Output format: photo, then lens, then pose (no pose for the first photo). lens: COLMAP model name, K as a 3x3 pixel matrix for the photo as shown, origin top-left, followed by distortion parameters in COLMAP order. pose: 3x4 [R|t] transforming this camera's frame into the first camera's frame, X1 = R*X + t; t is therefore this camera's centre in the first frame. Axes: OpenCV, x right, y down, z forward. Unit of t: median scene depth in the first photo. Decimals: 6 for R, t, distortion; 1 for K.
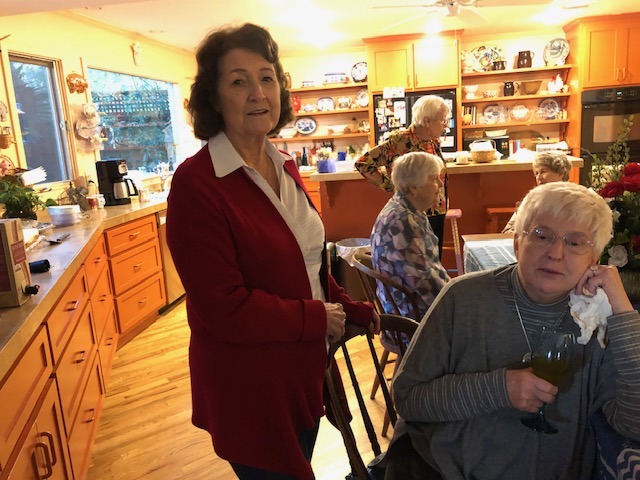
lens RADIAL K [[544.2, 0, 330.3], [0, 544.2, 239.7], [0, 0, 1]] dist [0.042742, -0.013311]
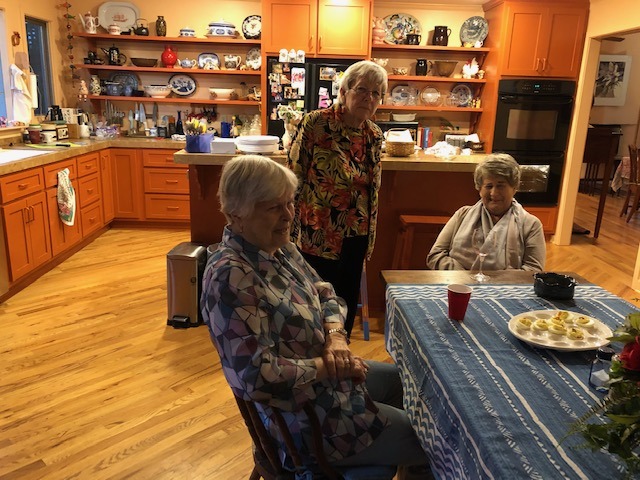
lens RADIAL K [[544.2, 0, 330.3], [0, 544.2, 239.7], [0, 0, 1]] dist [0.042742, -0.013311]
pose [[0.977561, 0.046062, 0.205556, 0.014298], [-0.057624, 0.997054, 0.050616, -0.035577], [-0.202620, -0.061325, 0.977335, 0.152511]]
